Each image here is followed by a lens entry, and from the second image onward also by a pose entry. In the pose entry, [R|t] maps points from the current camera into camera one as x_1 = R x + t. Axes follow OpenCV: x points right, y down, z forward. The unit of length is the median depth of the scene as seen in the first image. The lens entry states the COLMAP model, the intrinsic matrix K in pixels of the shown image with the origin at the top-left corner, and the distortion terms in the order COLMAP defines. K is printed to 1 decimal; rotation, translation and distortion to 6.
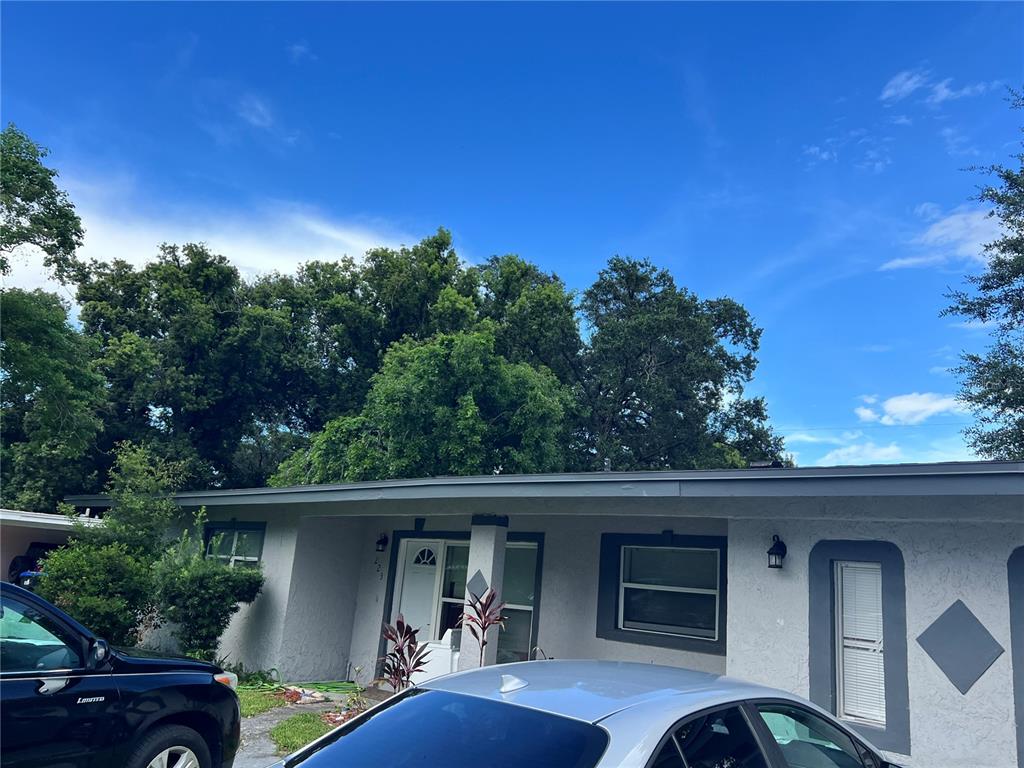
lens RADIAL K [[838.5, 0, 514.9], [0, 838.5, 388.1], [0, 0, 1]] dist [0.026757, -0.008795]
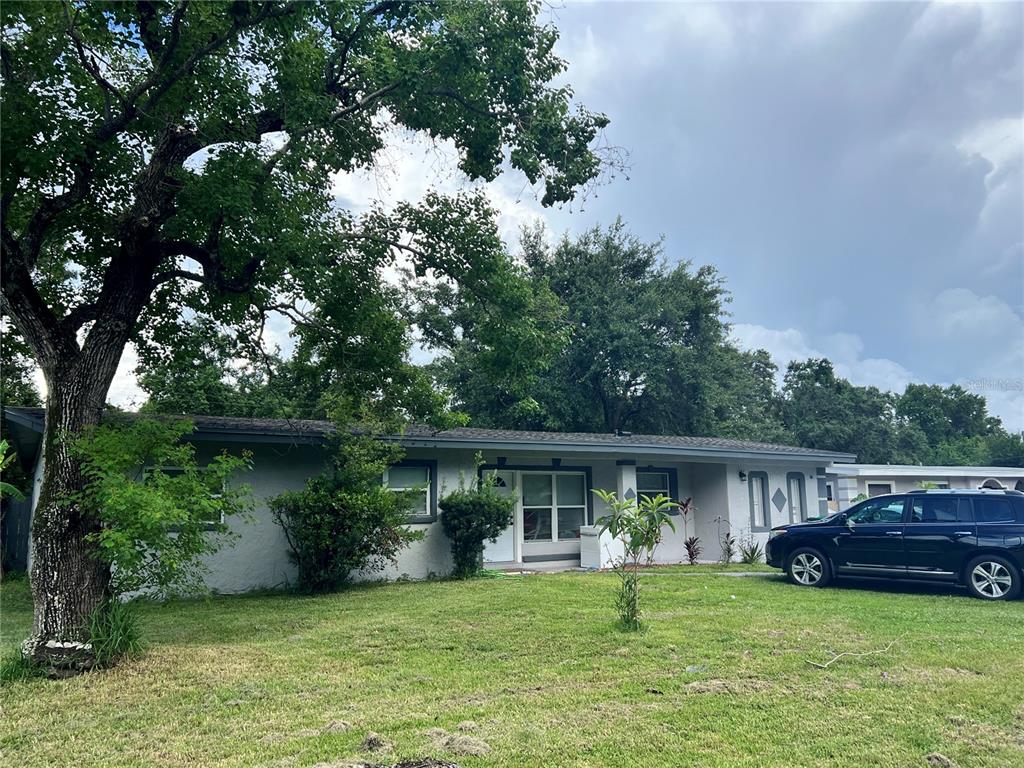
lens RADIAL K [[838.5, 0, 516.0], [0, 838.5, 381.6], [0, 0, 1]] dist [0.026757, -0.008795]
pose [[0.210820, 0.066047, 0.975291, -0.525727], [-0.193905, 0.980714, -0.024500, 0.018654], [-0.958100, -0.183949, 0.219561, 0.224121]]
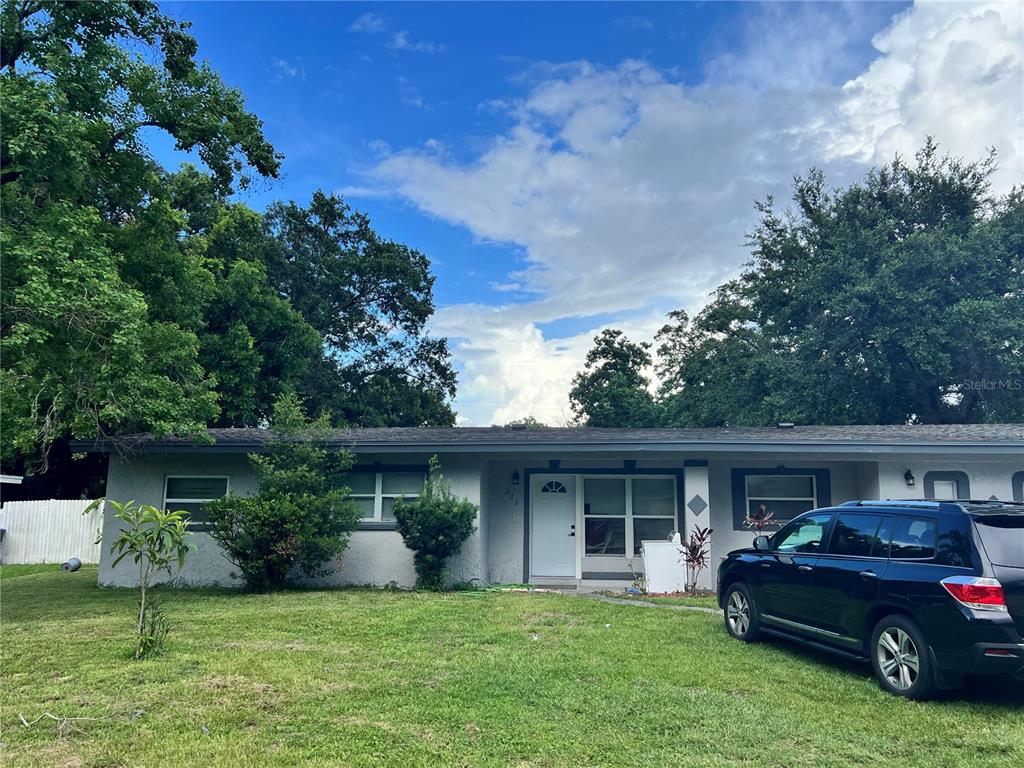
lens RADIAL K [[838.5, 0, 508.7], [0, 838.5, 382.3], [0, 0, 1]] dist [0.026757, -0.008795]
pose [[0.792168, 0.023367, 0.609856, -0.331533], [-0.086515, 0.993475, 0.074313, -0.020218], [-0.604140, -0.111630, 0.789021, -0.000928]]
